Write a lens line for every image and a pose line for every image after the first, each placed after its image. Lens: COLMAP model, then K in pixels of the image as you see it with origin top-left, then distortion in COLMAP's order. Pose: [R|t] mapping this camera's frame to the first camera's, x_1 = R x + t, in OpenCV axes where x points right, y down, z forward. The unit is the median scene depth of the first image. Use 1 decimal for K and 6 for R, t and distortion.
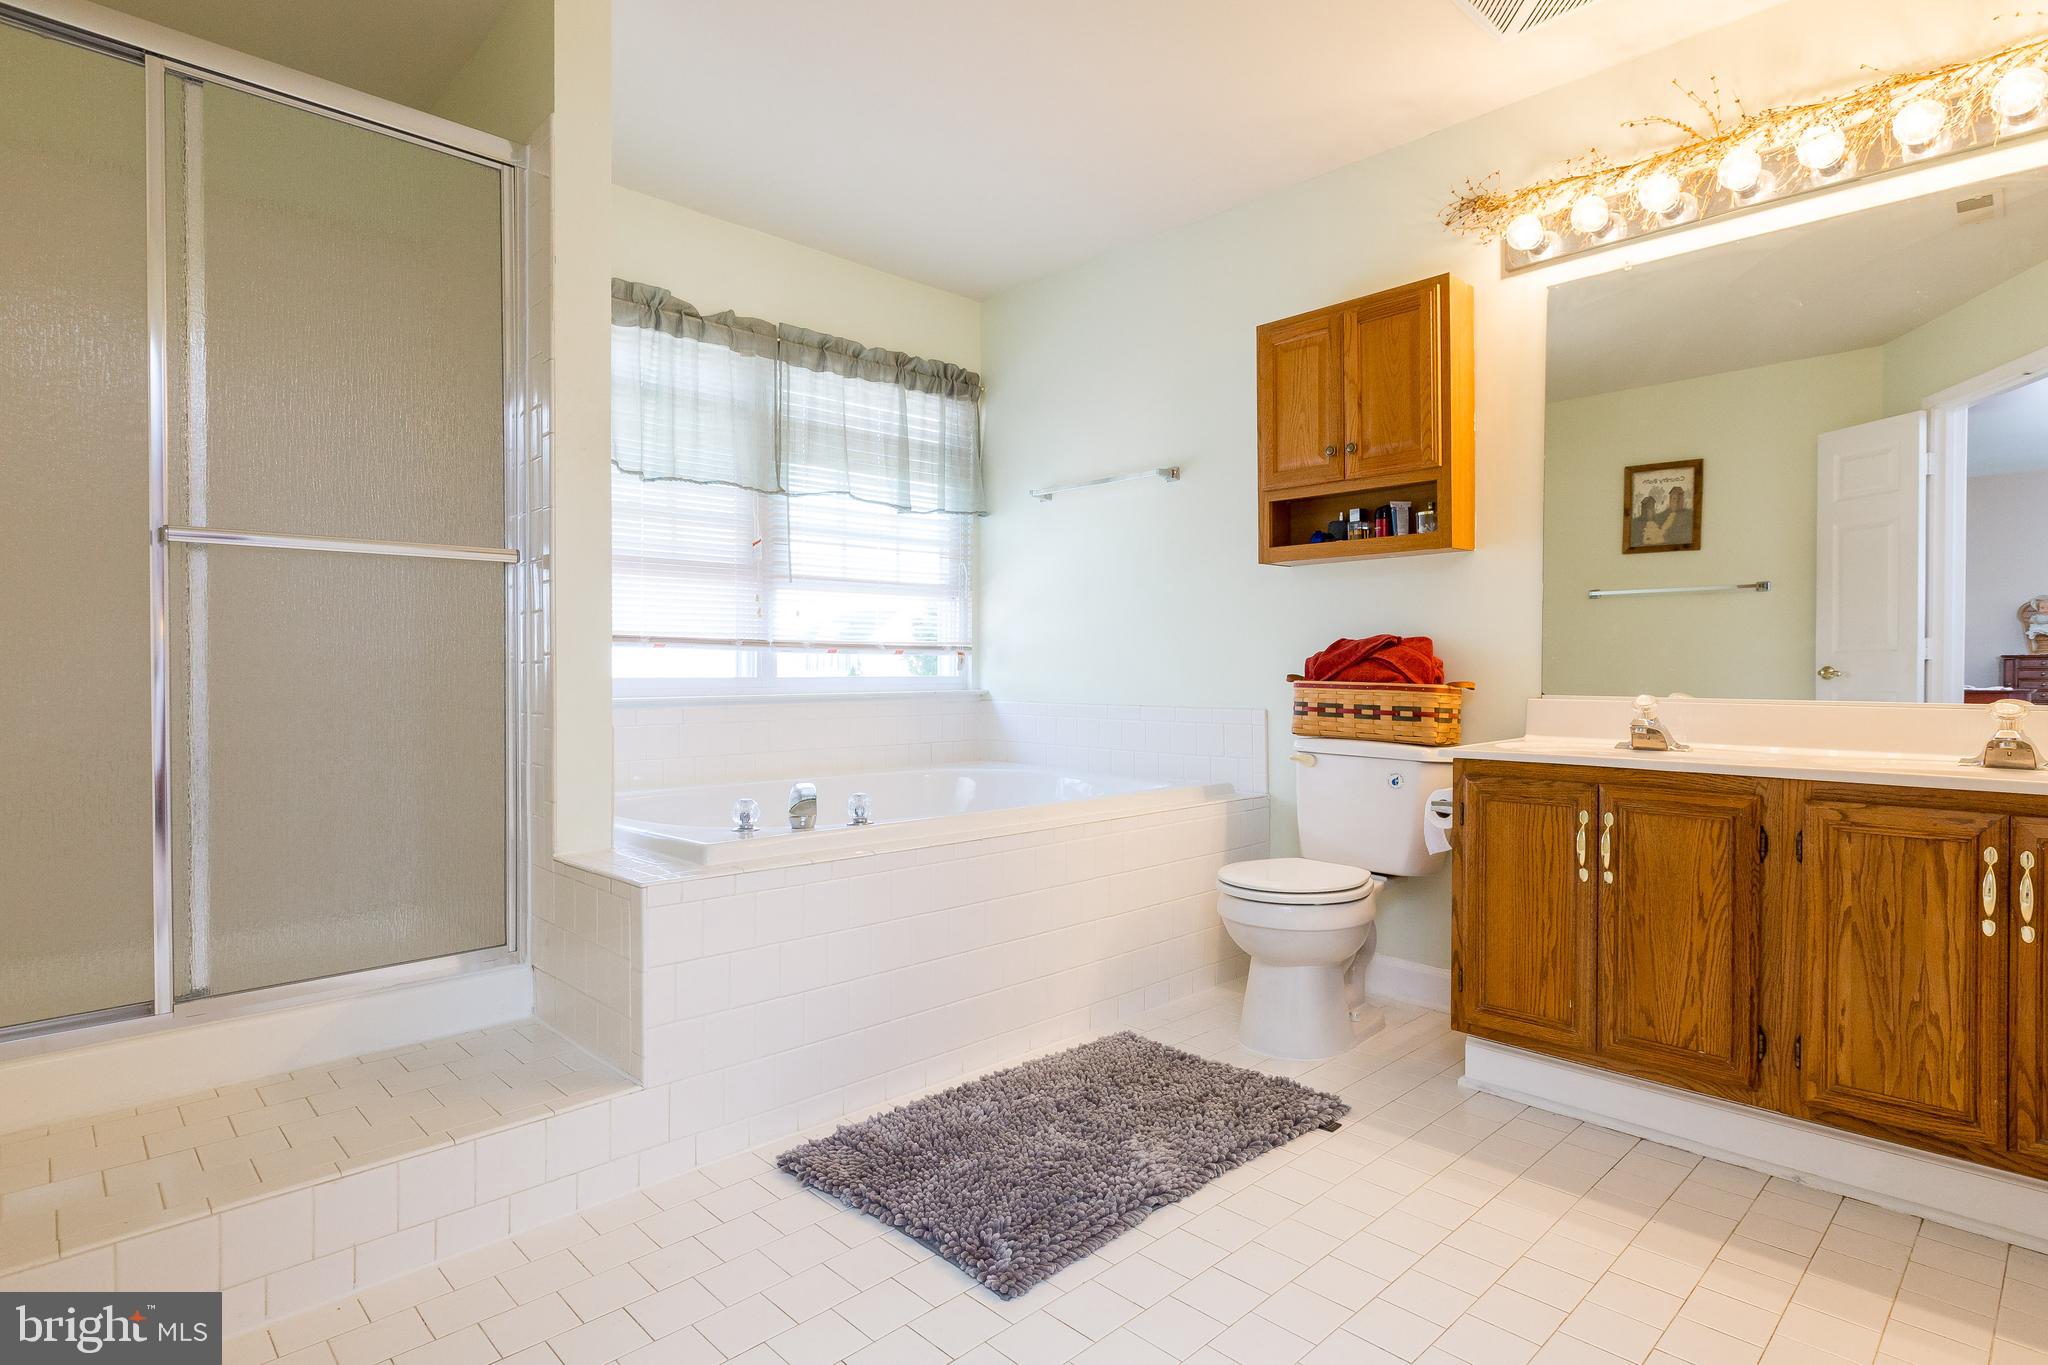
lens RADIAL K [[1034.1, 0, 1022.6], [0, 1034.1, 685.9], [0, 0, 1]] dist [0.001286, 0.000470]
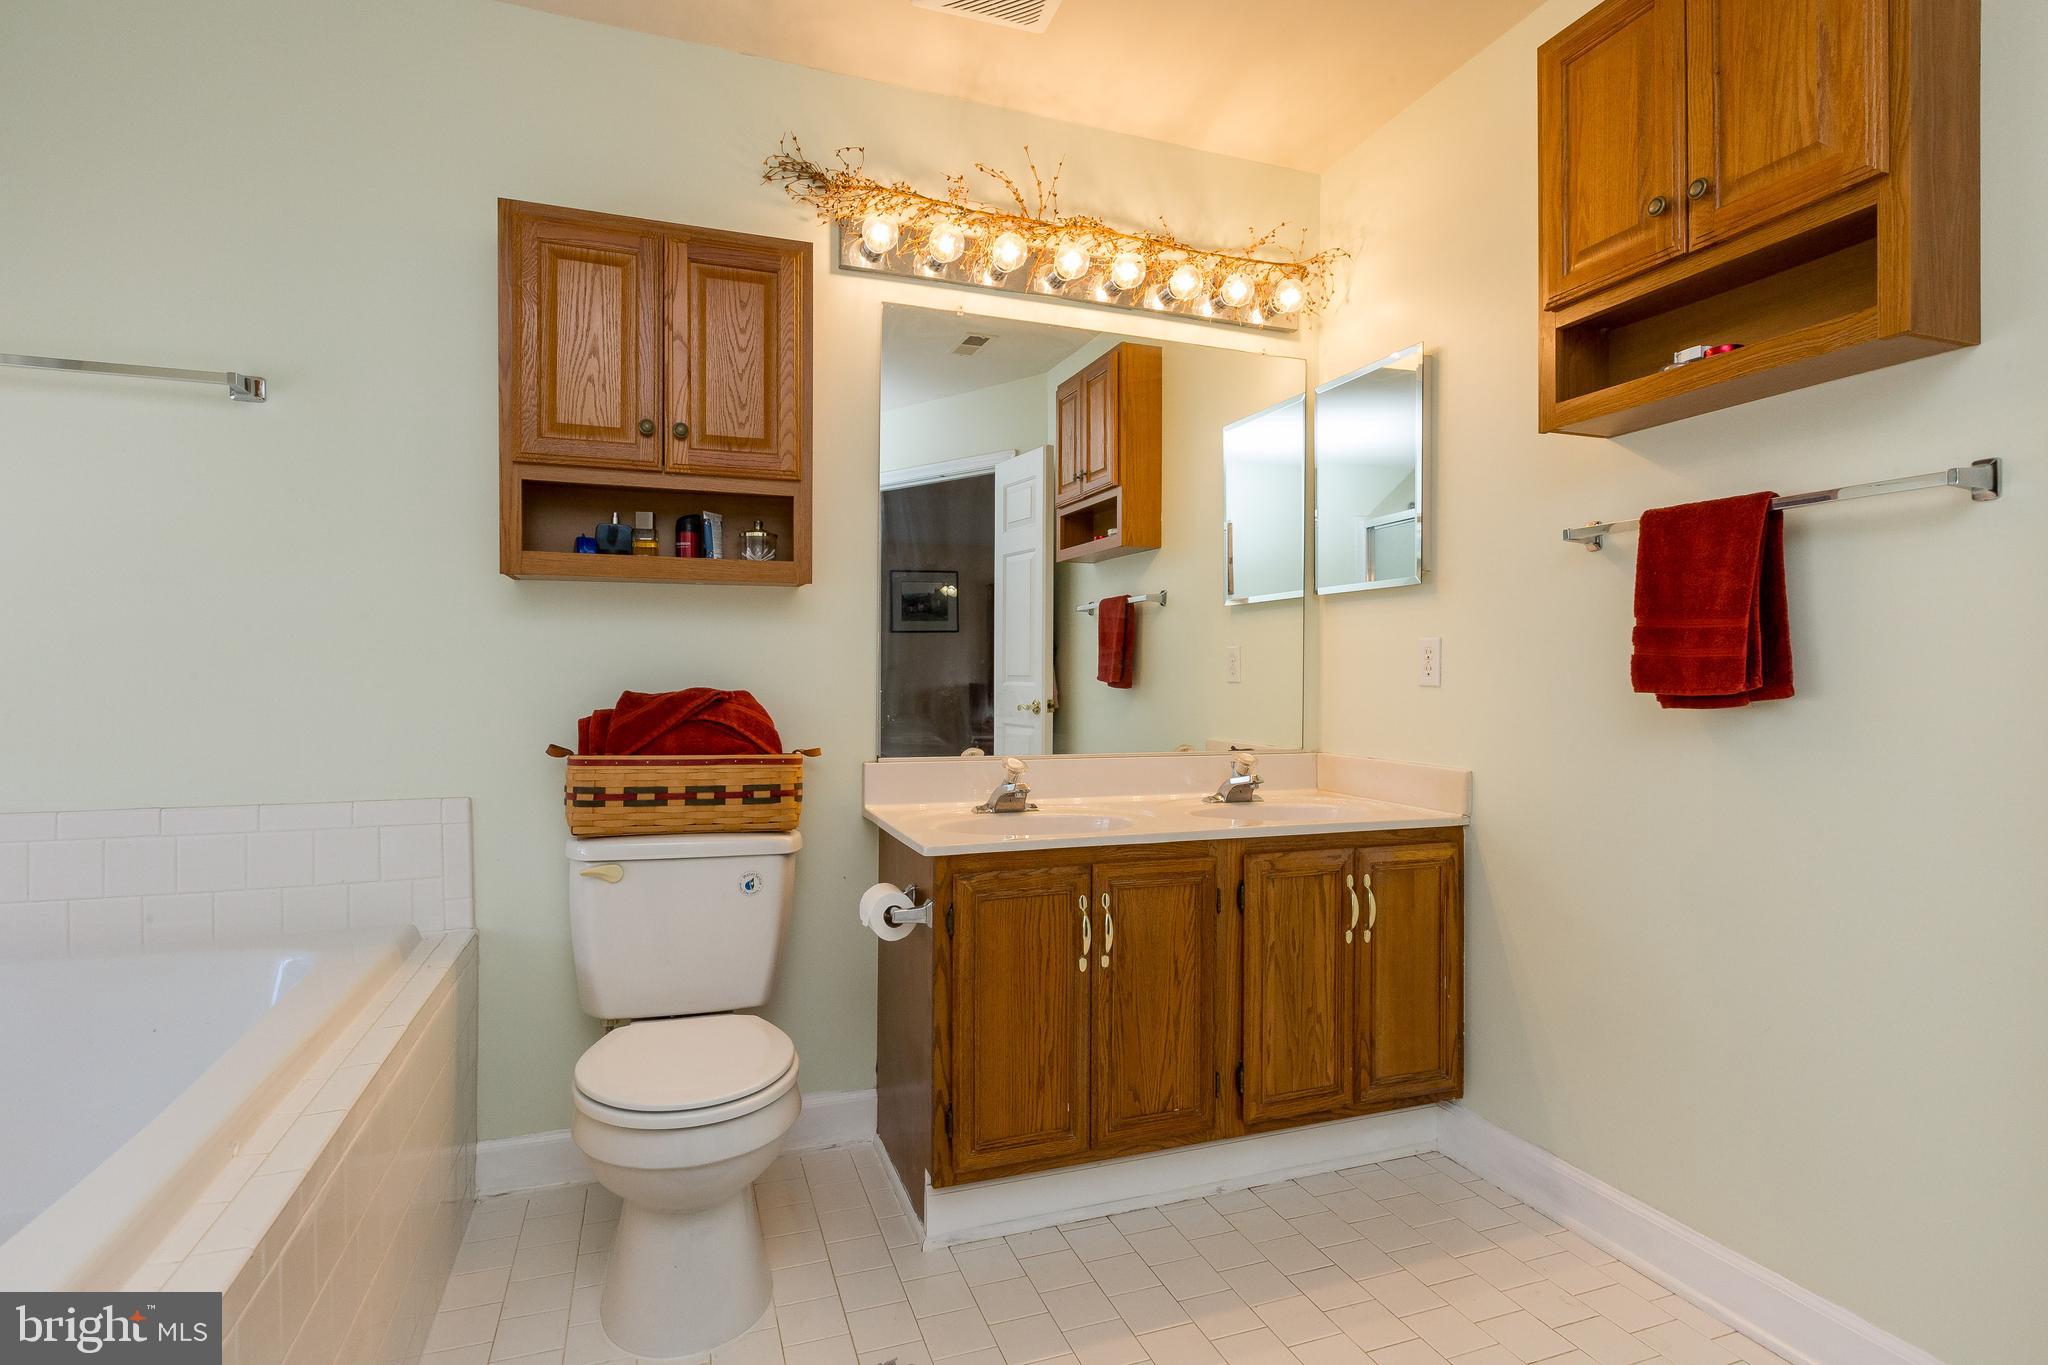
lens RADIAL K [[1034.1, 0, 1025.8], [0, 1034.1, 670.3], [0, 0, 1]] dist [0.001286, 0.000470]
pose [[0.404159, -0.001836, 0.914687, -0.327681], [0.009576, 0.999952, -0.002224, -0.079968], [-0.914639, 0.009658, 0.404157, 0.660924]]
